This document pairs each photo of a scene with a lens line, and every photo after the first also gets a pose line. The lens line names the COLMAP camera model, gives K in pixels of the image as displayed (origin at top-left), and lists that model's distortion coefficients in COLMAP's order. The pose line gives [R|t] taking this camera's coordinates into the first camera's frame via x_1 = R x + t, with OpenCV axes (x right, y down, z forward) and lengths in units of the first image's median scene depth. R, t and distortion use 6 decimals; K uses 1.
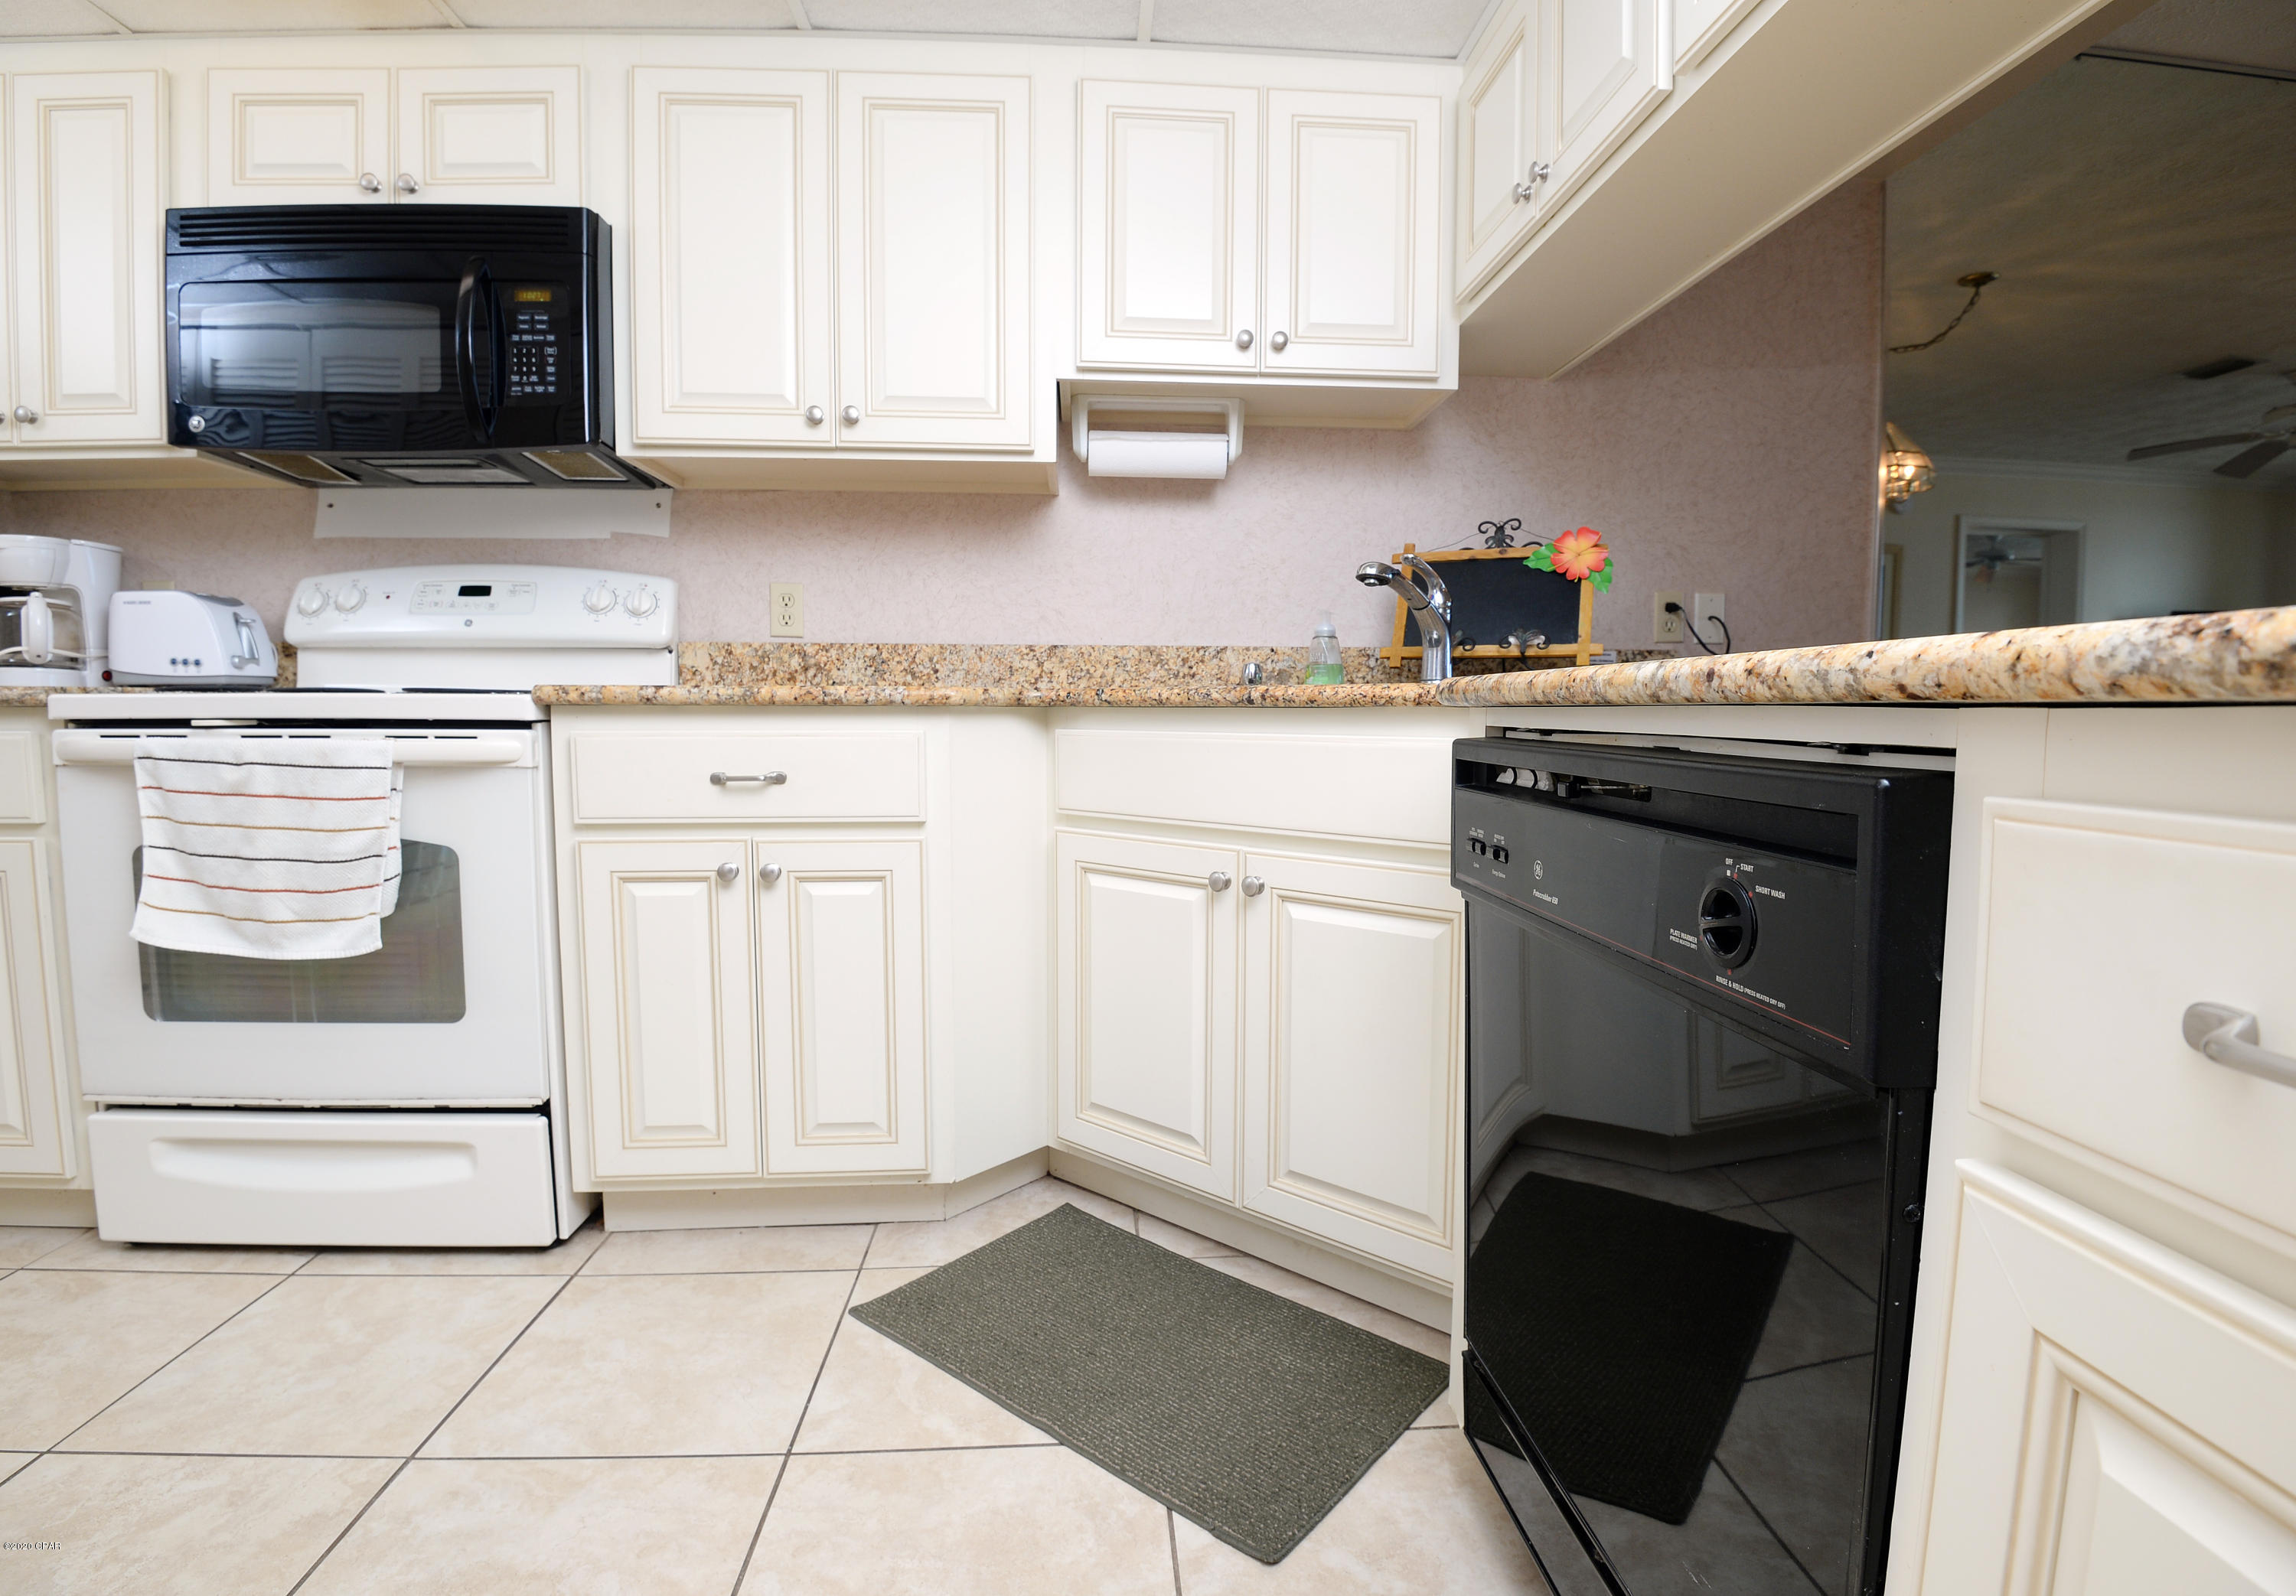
lens RADIAL K [[1111.2, 0, 1169.8], [0, 1111.2, 805.5], [0, 0, 1]] dist [-0.012164, -0.020771]
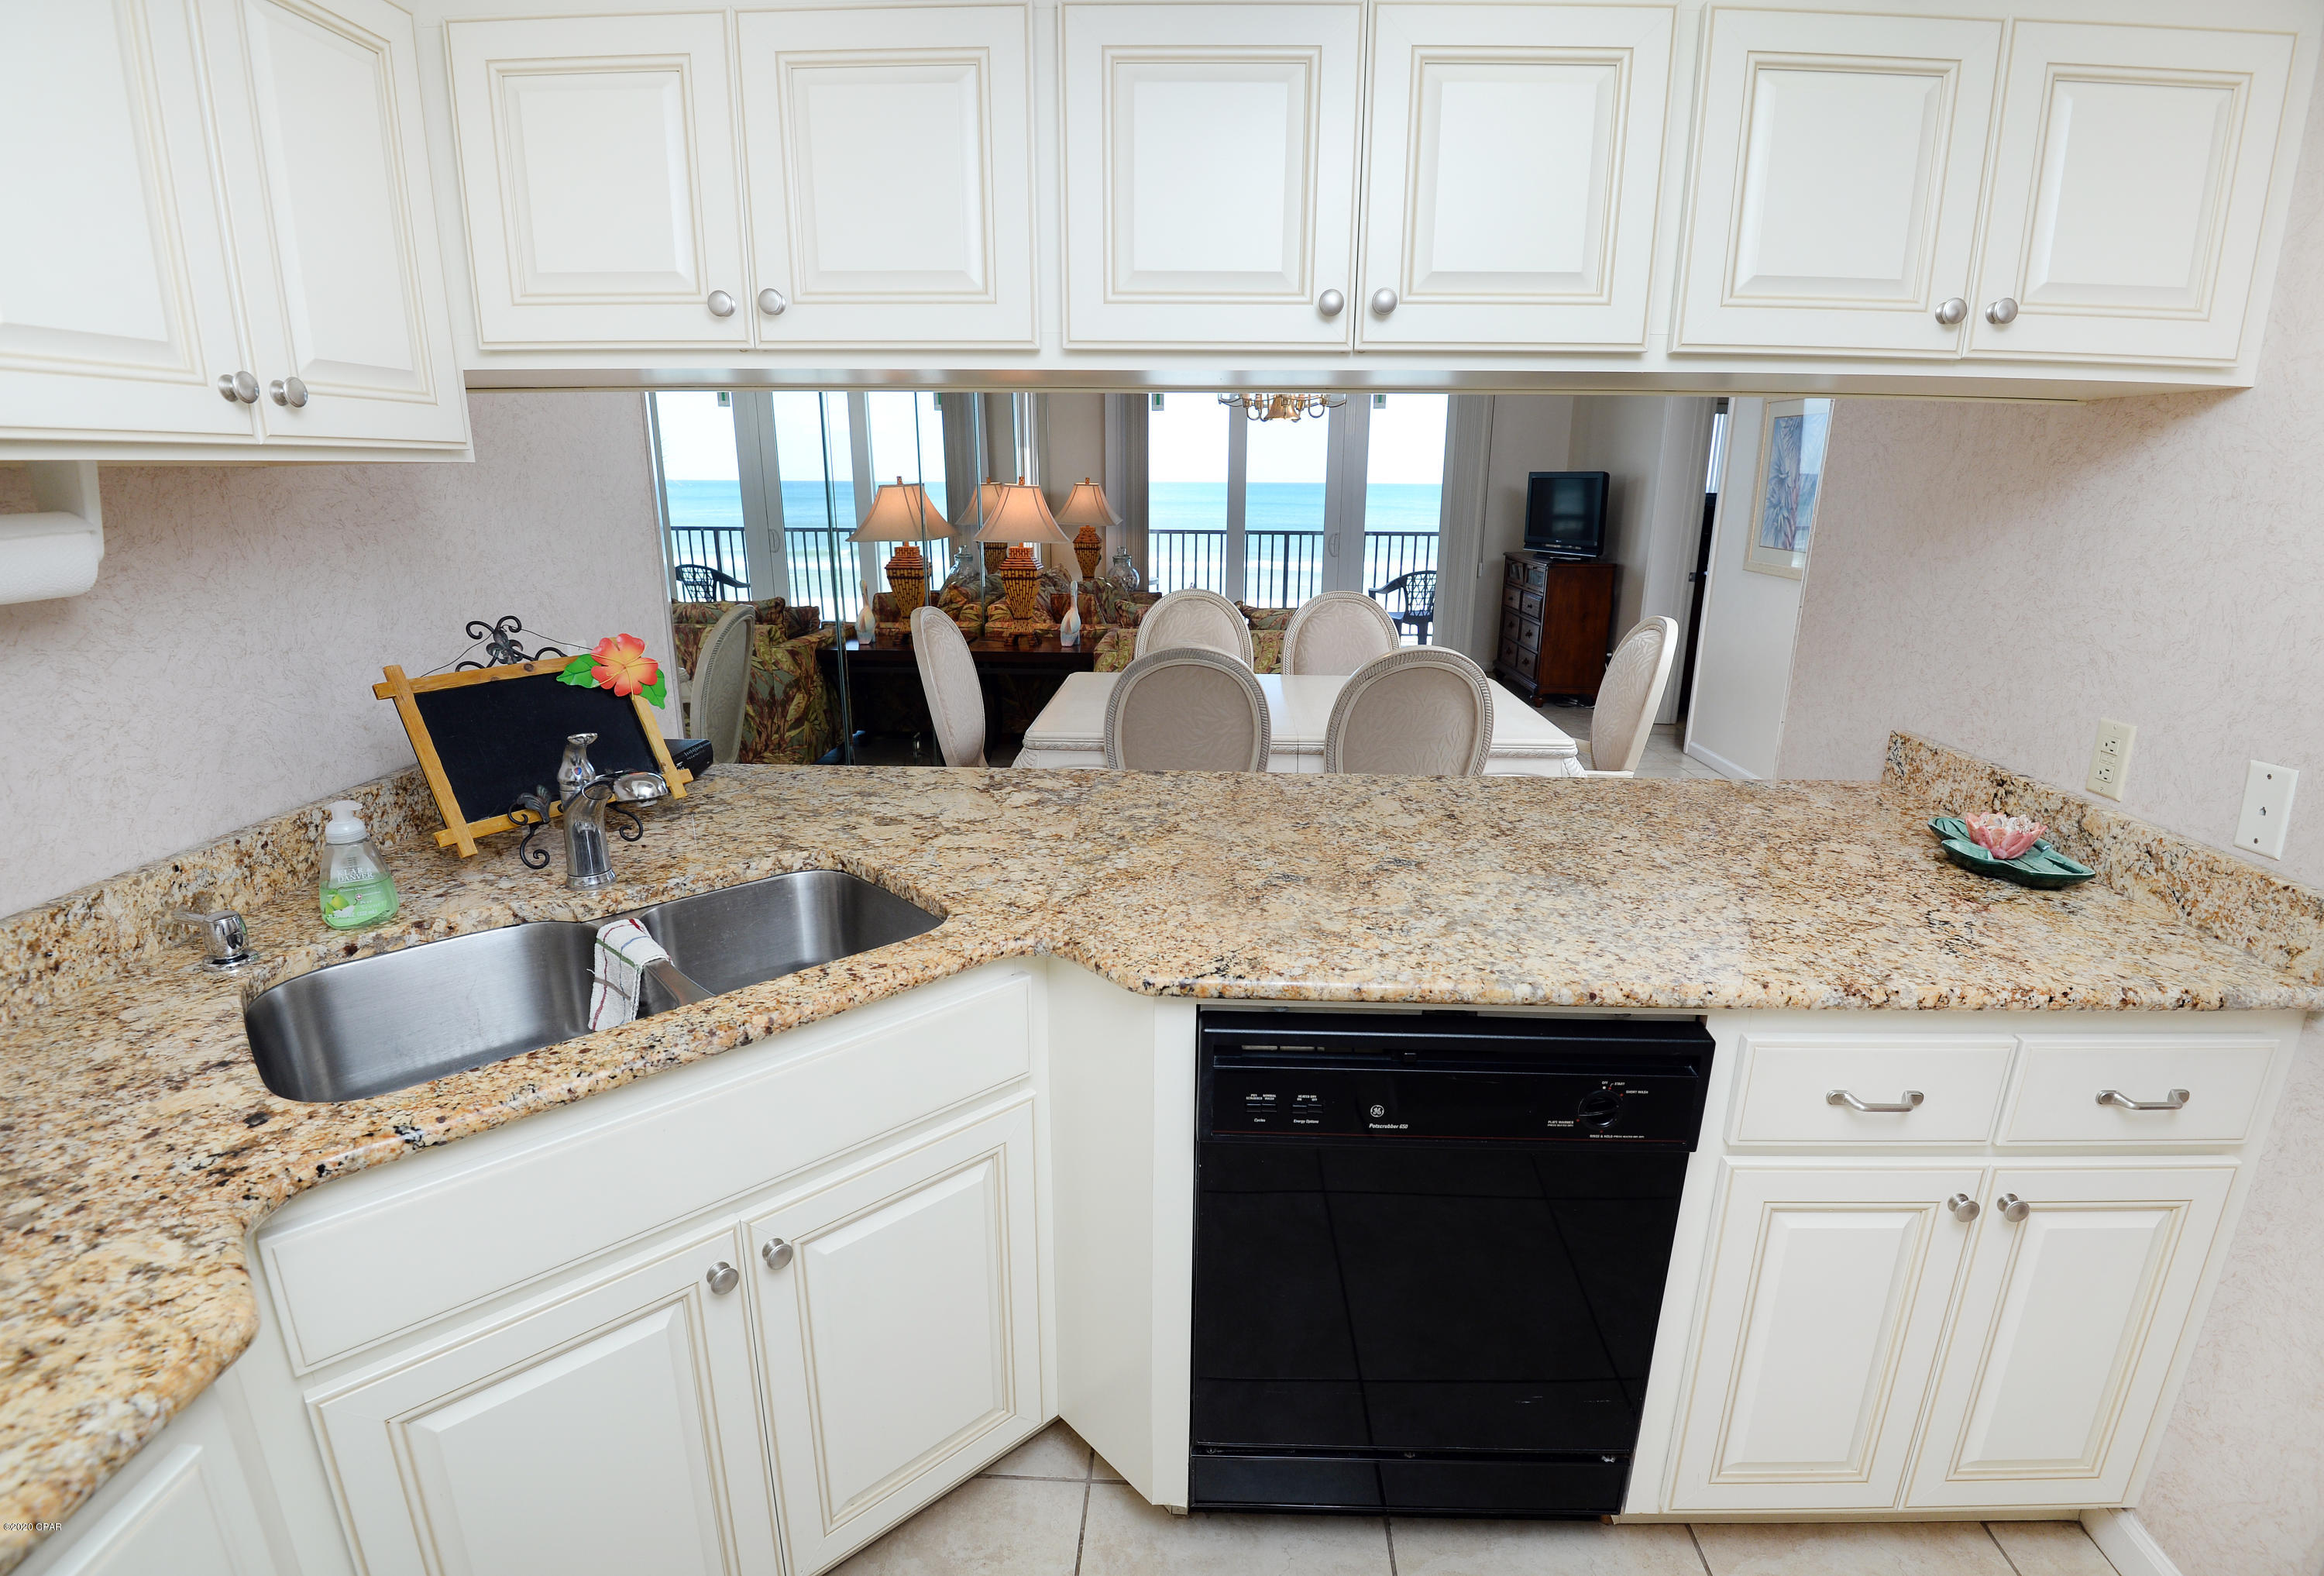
lens RADIAL K [[1108.5, 0, 1172.8], [0, 1108.5, 785.6], [0, 0, 1]] dist [-0.000188, -0.031498]
pose [[0.114946, -0.265792, 0.957153, -0.432538], [0.076039, 0.963067, 0.258303, -0.334823], [-0.990457, 0.043090, 0.130911, 0.487951]]
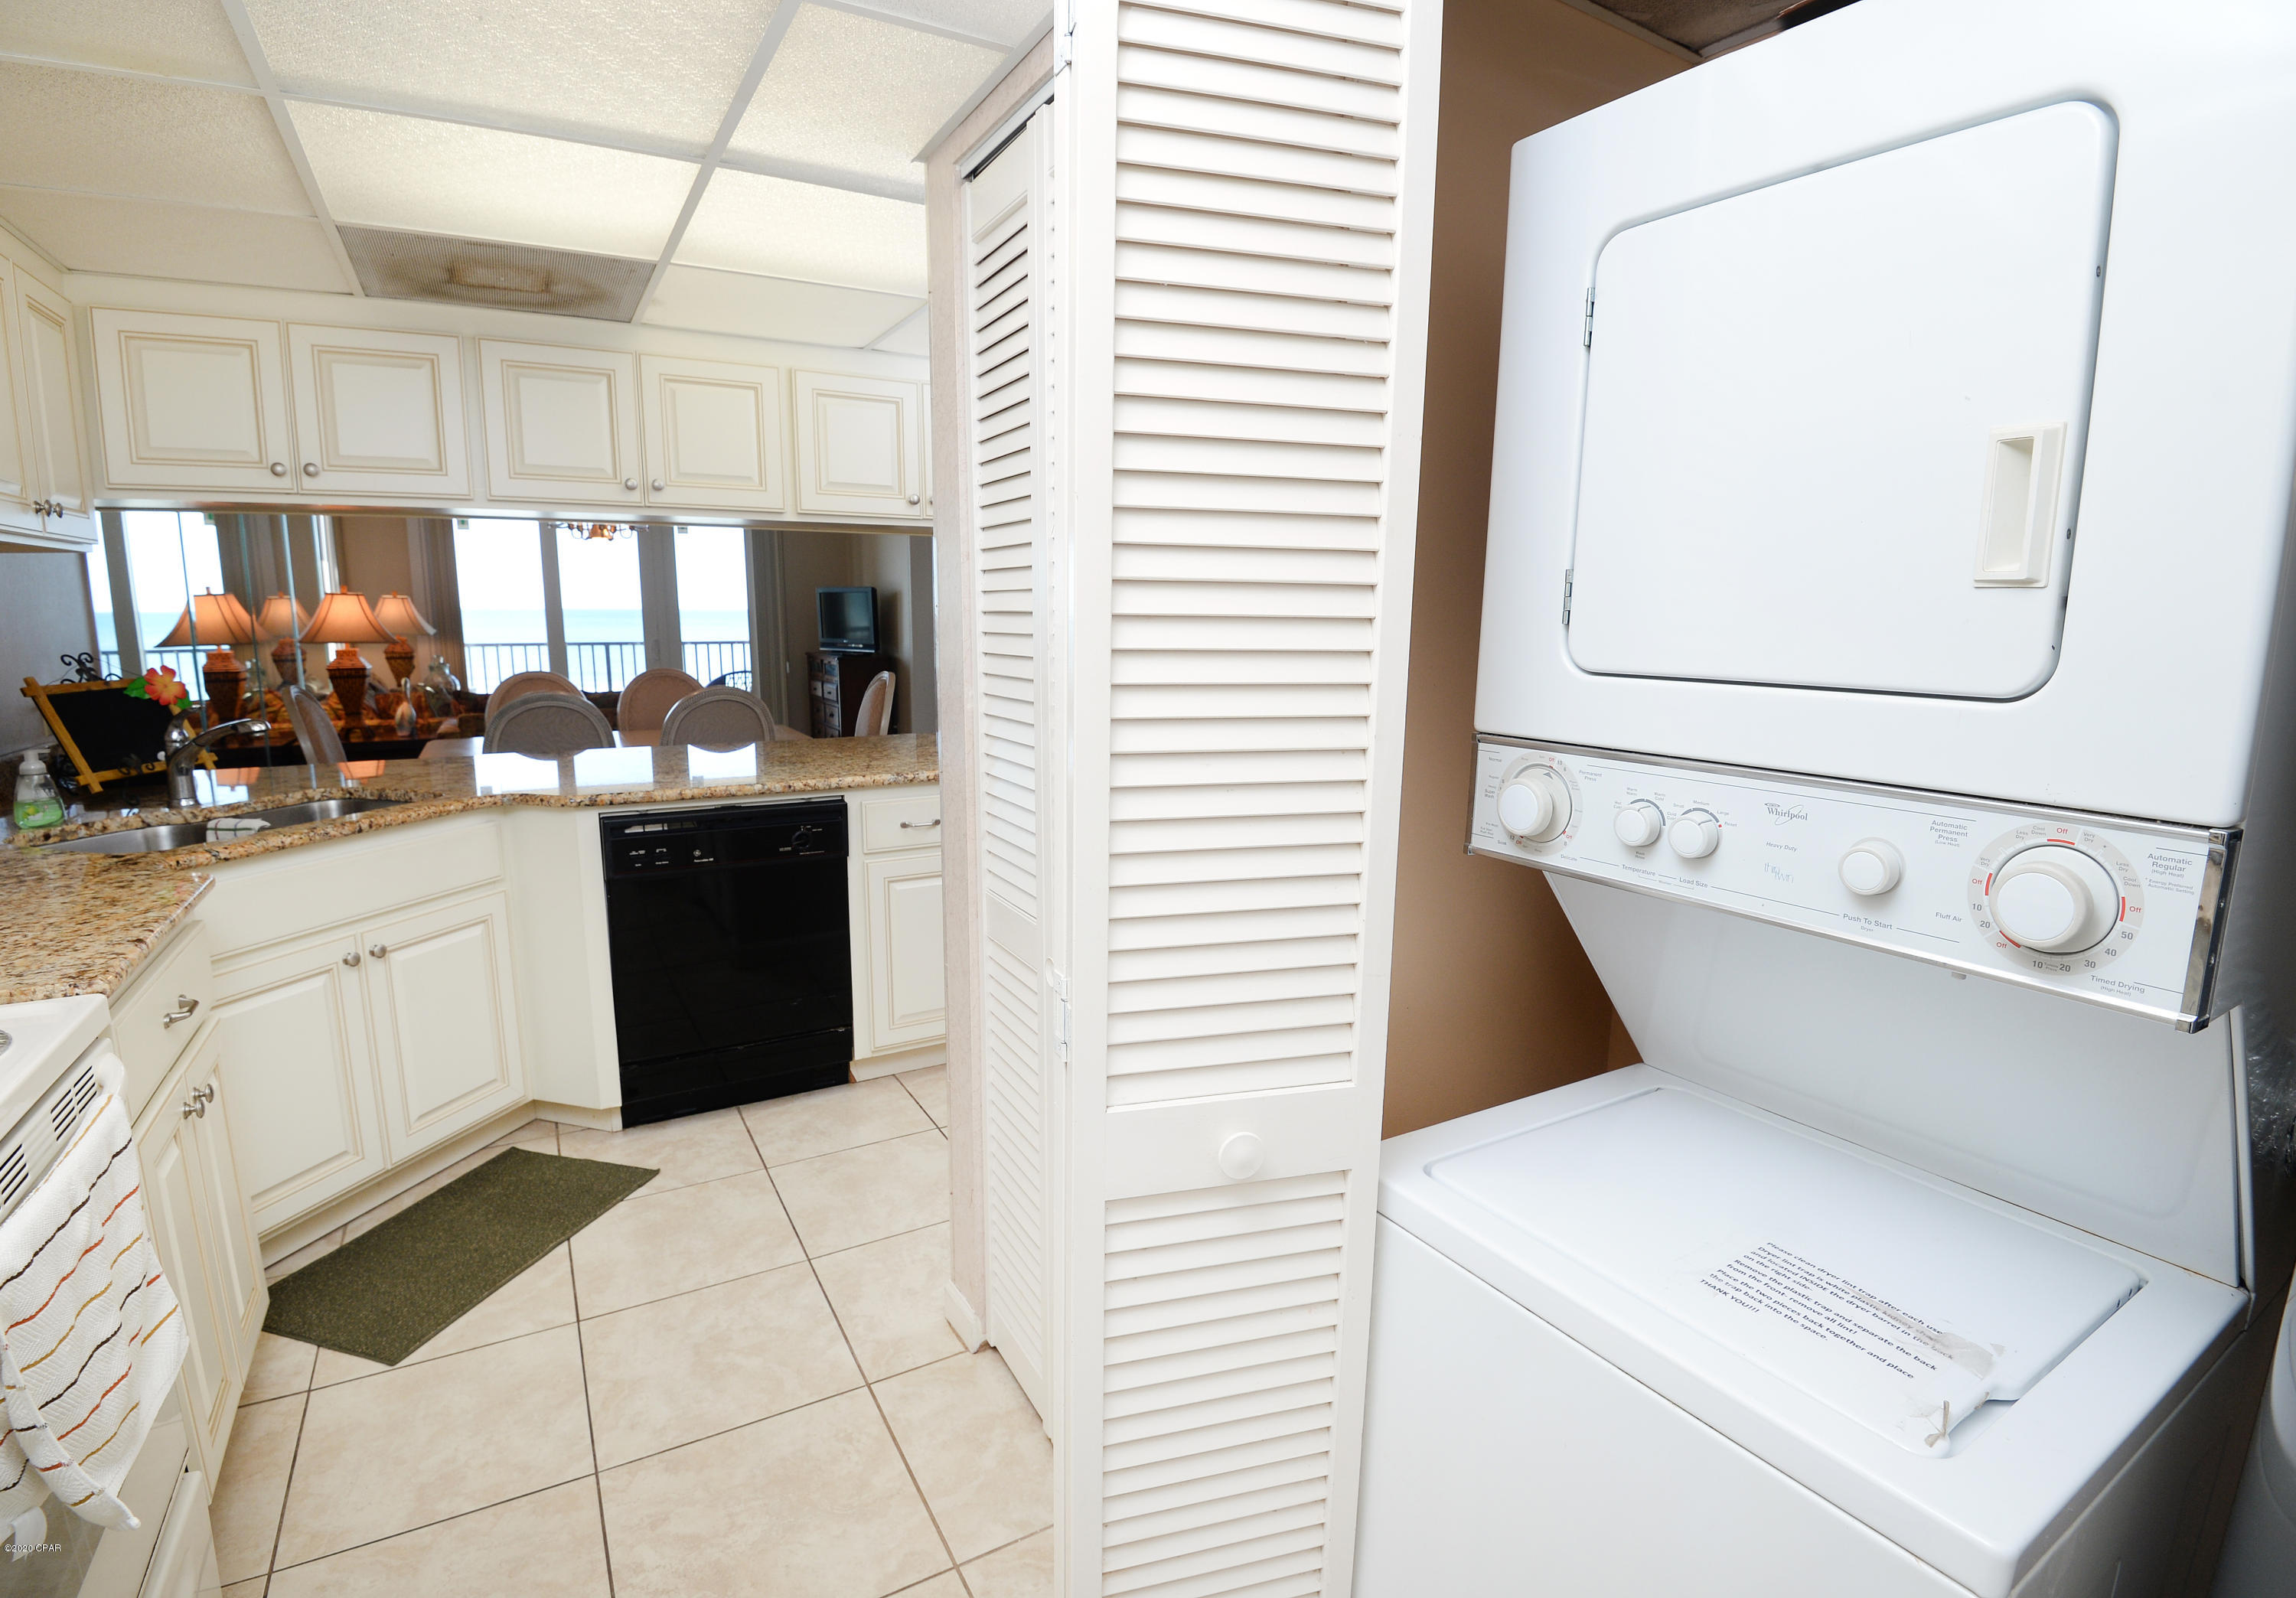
lens RADIAL K [[1095.0, 0, 1148.0], [0, 1095.0, 799.0], [0, 0, 1]] dist [-0.015889, -0.019713]
pose [[-0.432182, -0.159376, 0.887591, -1.298568], [0.067101, 0.975847, 0.207896, -0.286821], [-0.899286, 0.149407, -0.411049, 0.506710]]
